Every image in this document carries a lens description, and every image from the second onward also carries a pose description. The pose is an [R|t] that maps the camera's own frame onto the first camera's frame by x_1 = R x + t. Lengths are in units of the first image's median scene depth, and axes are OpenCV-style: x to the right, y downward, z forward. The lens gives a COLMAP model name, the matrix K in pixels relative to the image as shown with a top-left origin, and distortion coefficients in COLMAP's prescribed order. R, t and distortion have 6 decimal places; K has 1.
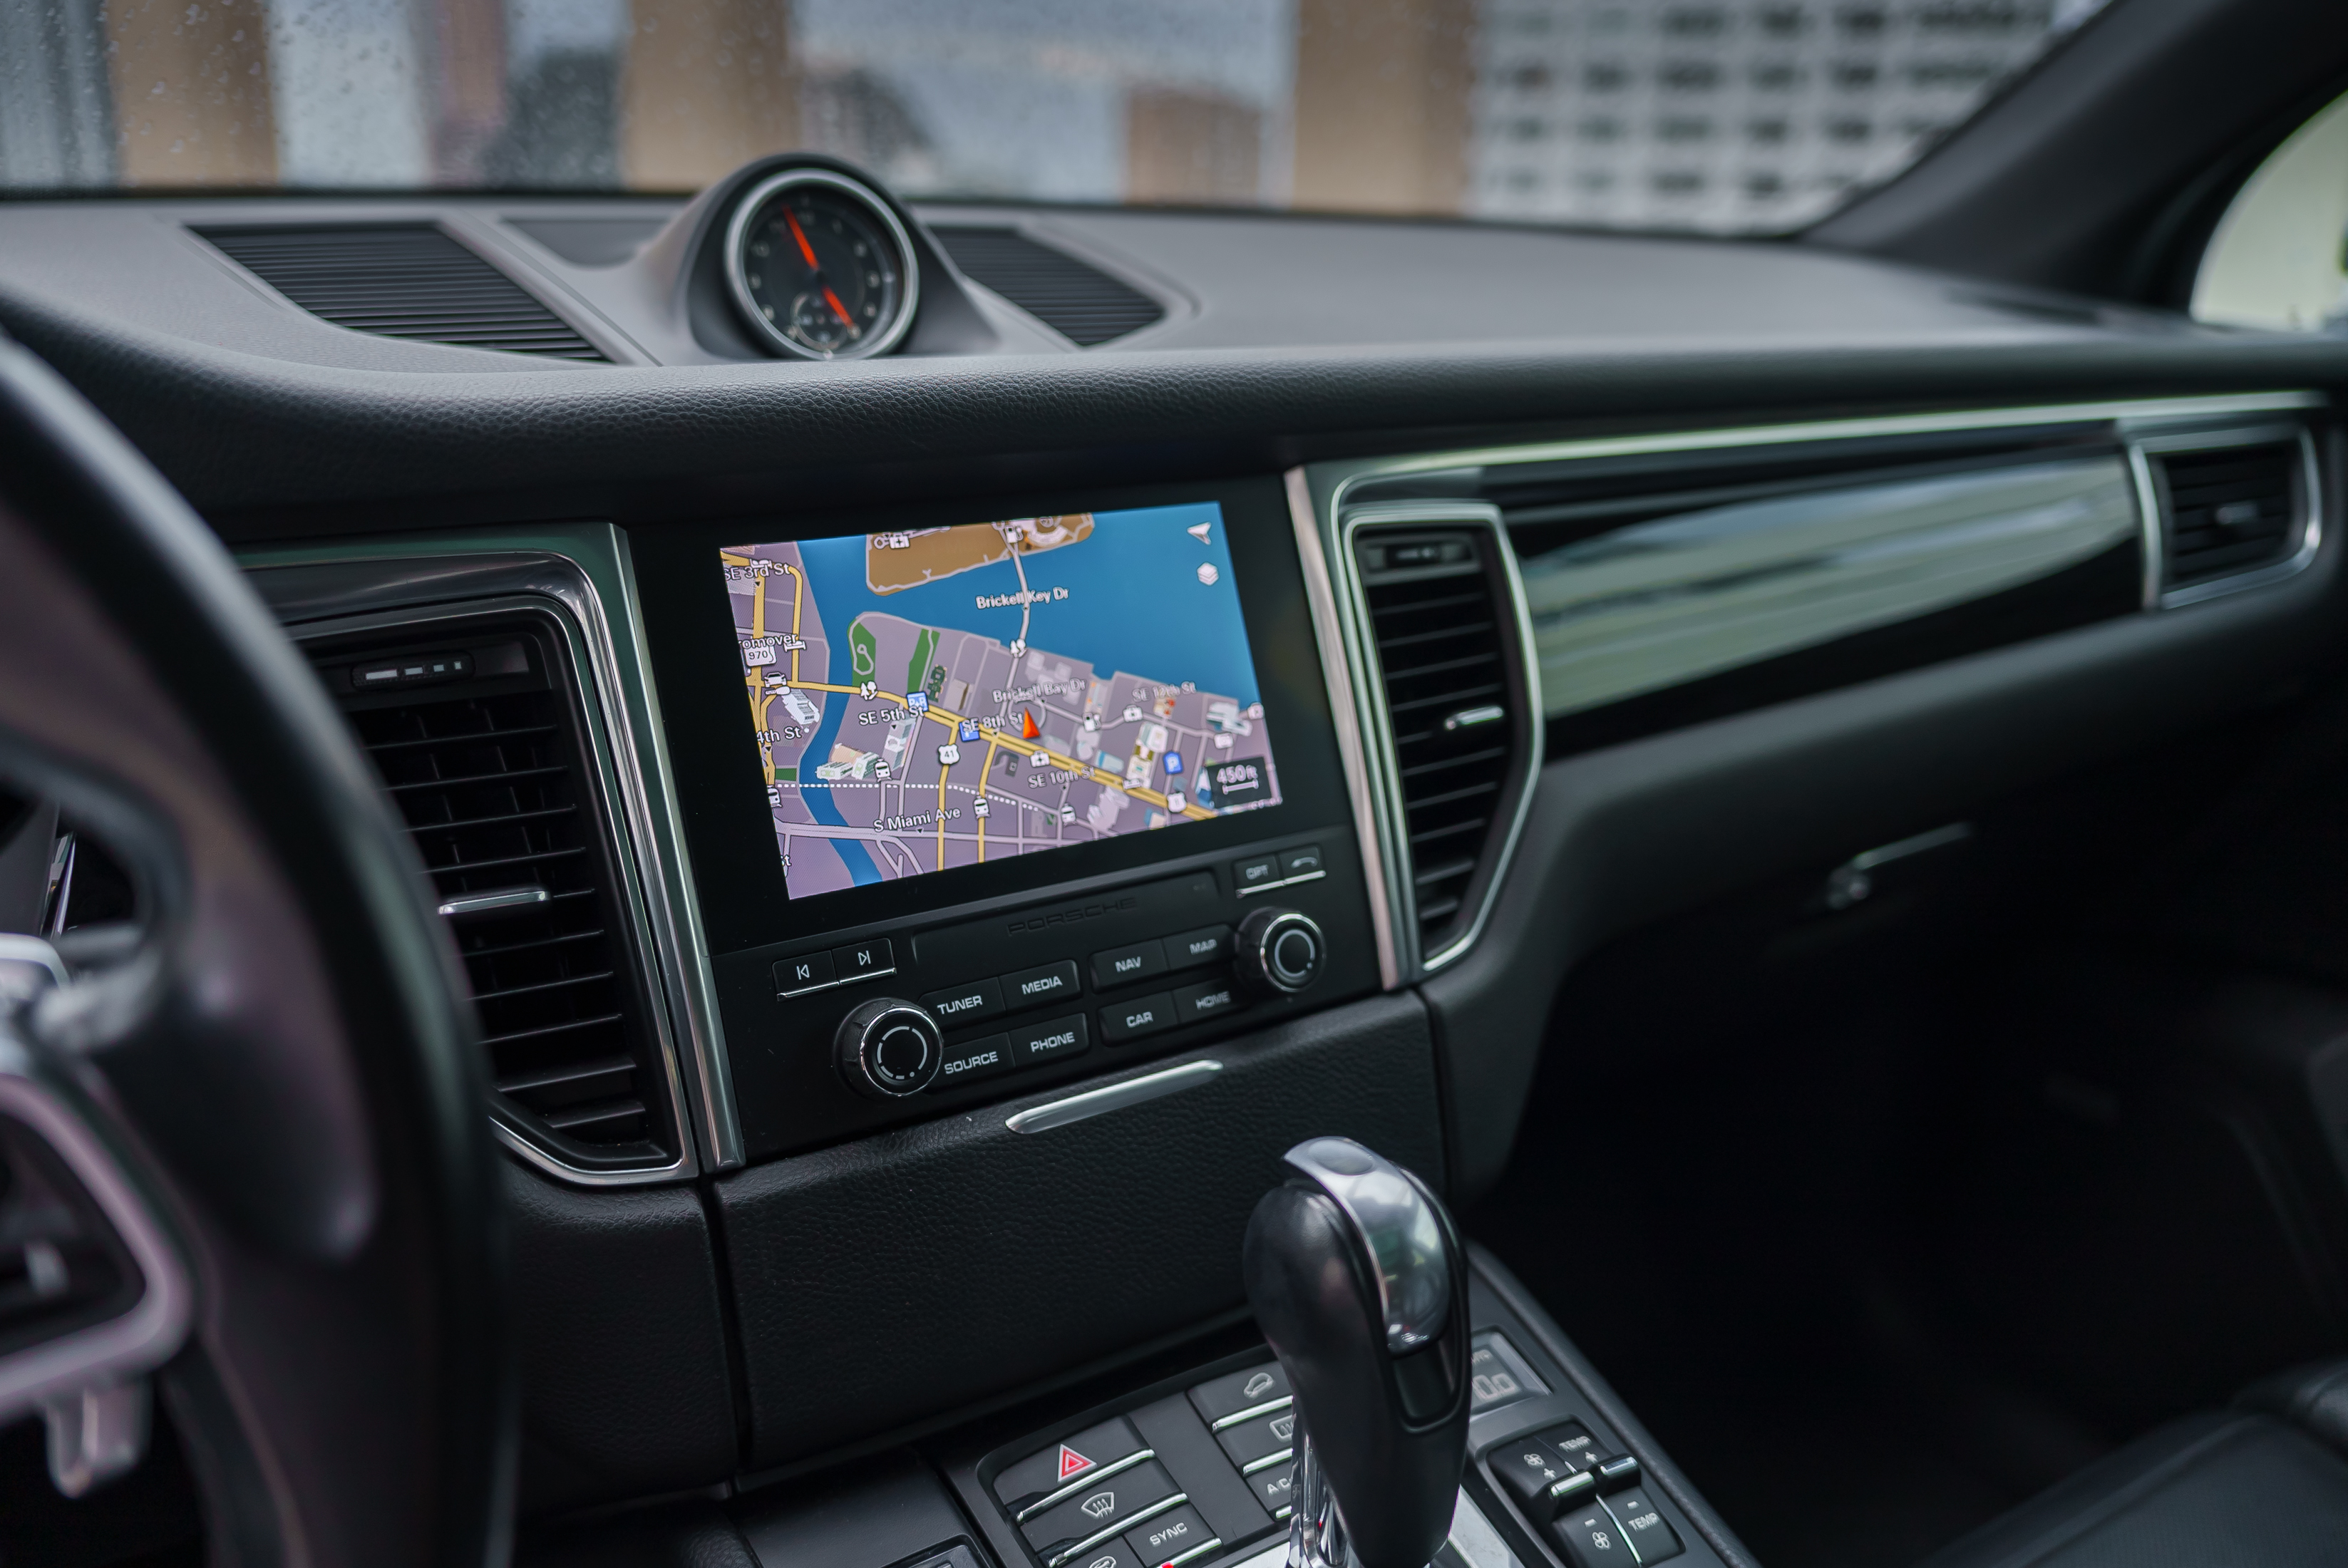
lens RADIAL K [[1849.8, 0, 1190.9], [0, 1849.8, 774.1], [0, 0, 1]] dist [-0.015489, -0.010226]
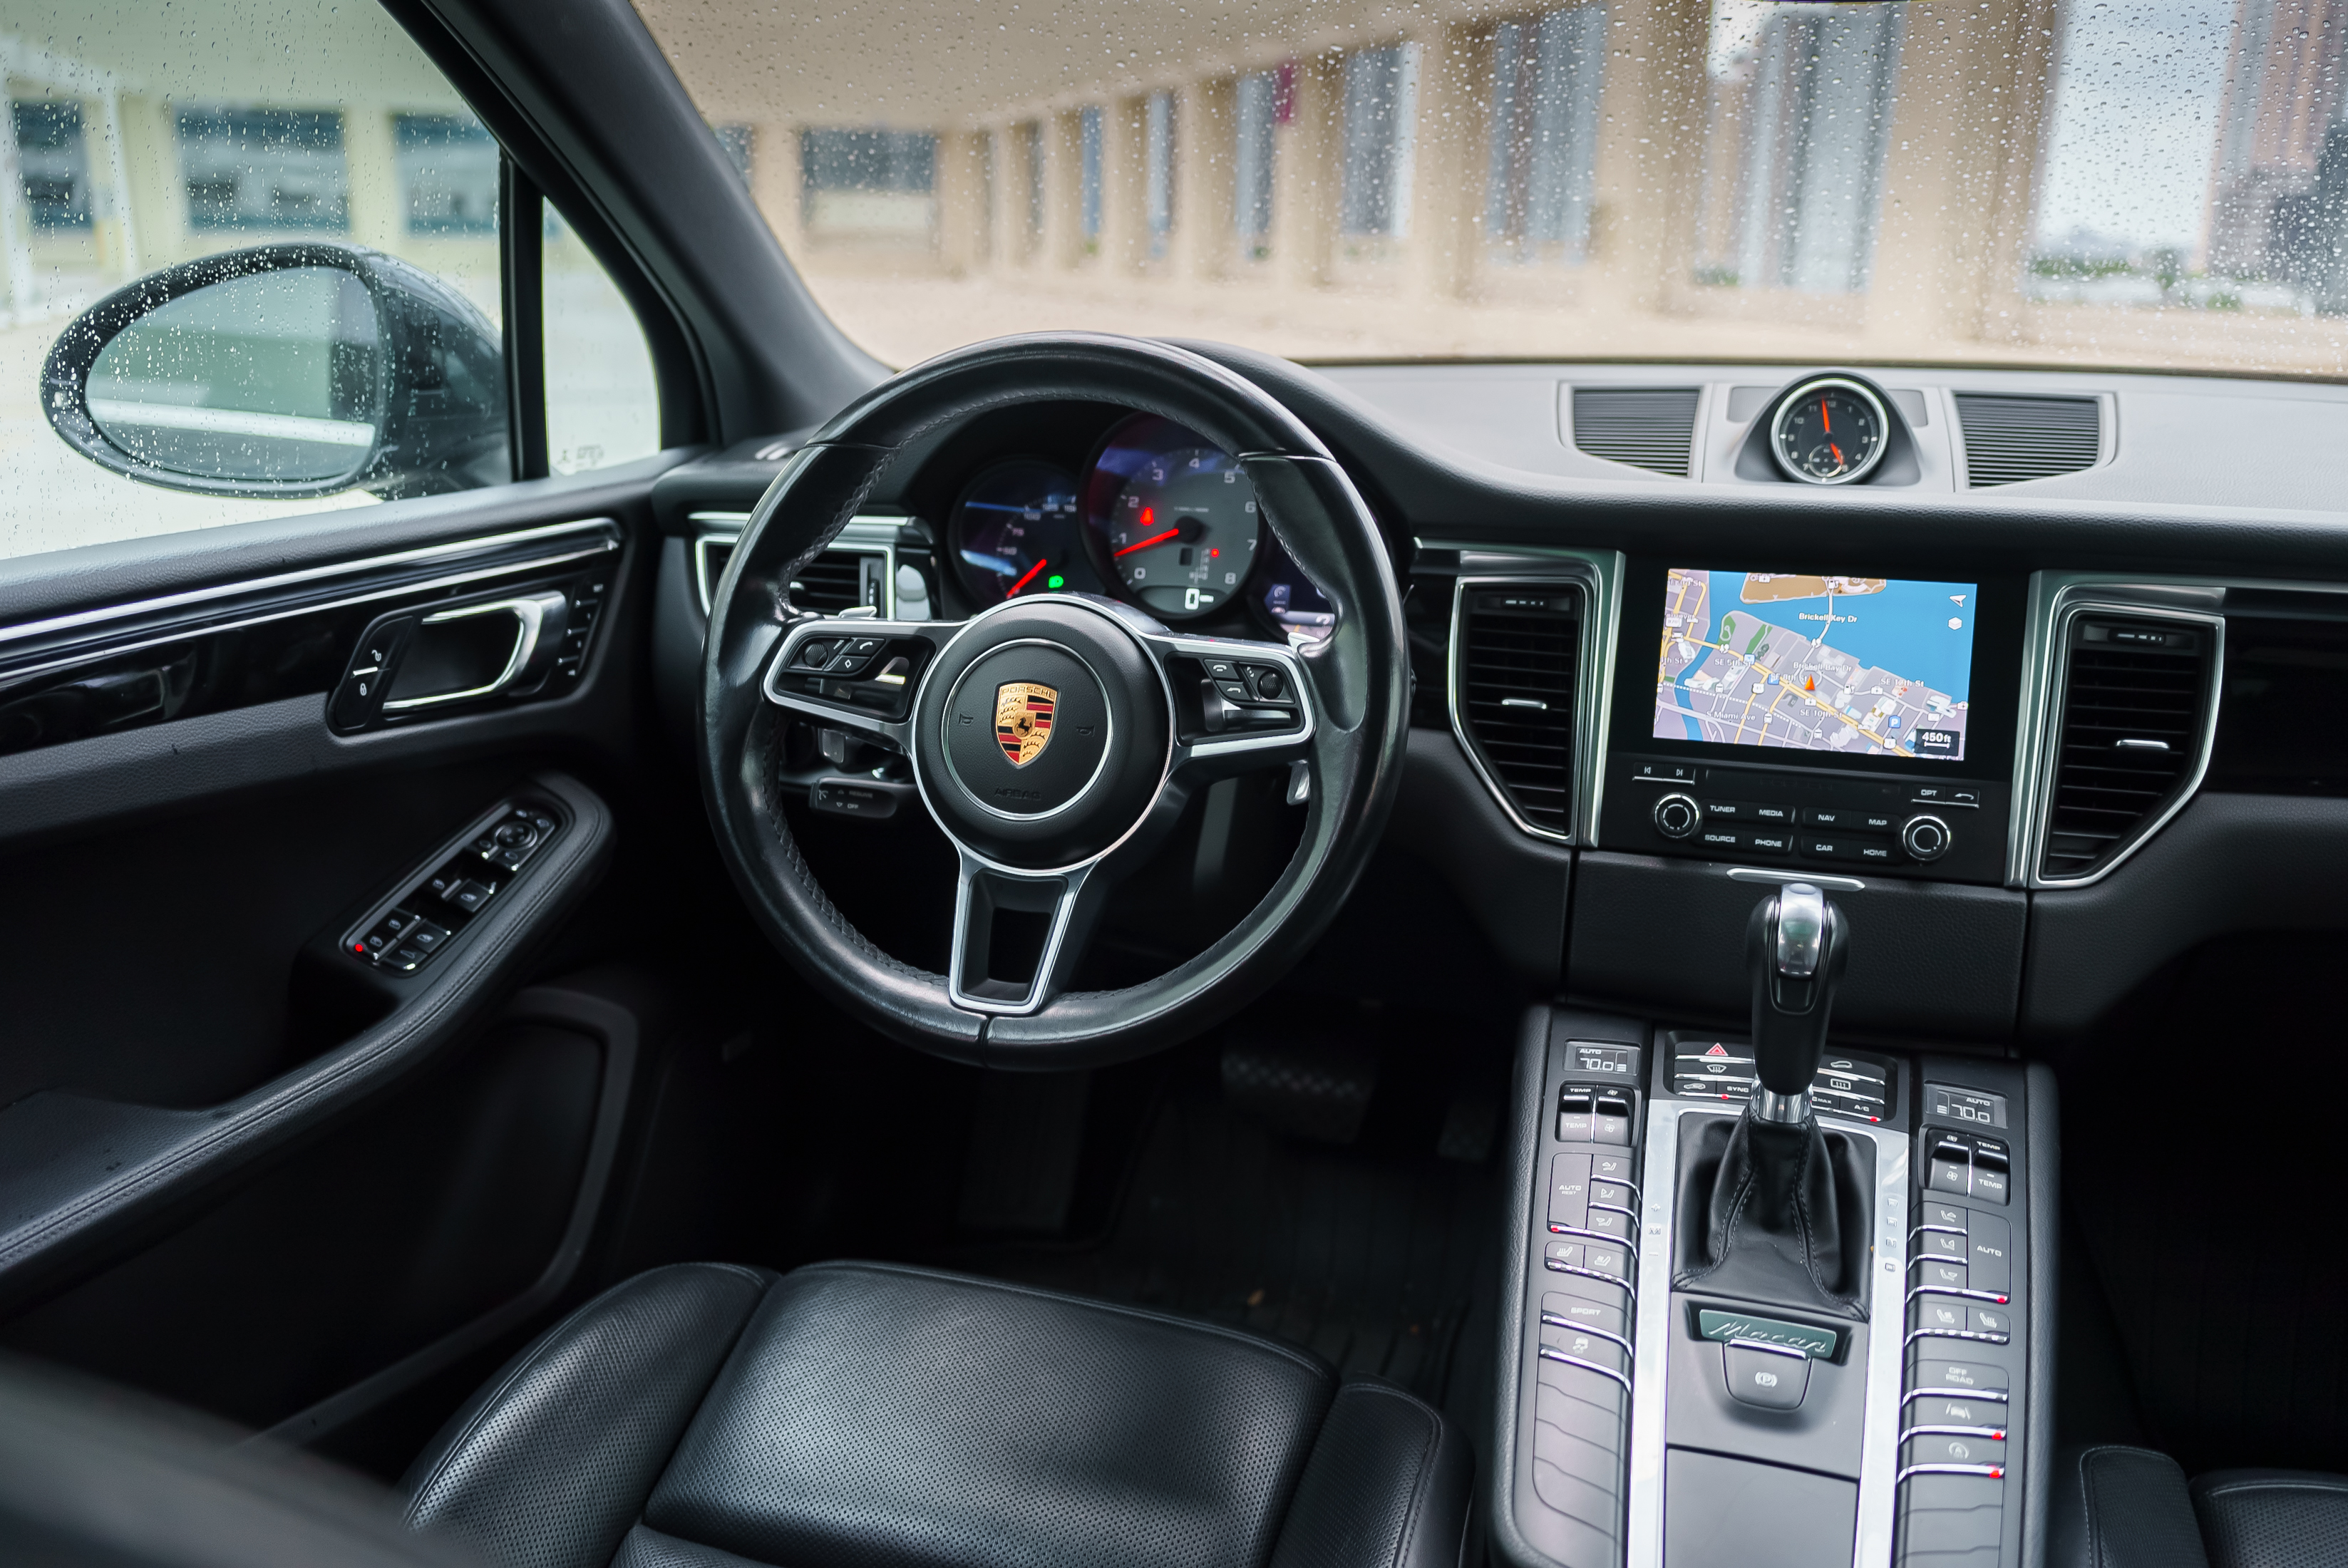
lens RADIAL K [[1849.8, 0, 1174.3], [0, 1849.8, 782.7], [0, 0, 1]] dist [-0.015489, -0.010226]
pose [[0.634050, 0.202880, -0.746204, 0.939919], [-0.222282, 0.972061, 0.075414, 0.075326], [0.740656, 0.118051, 0.661432, -0.726567]]
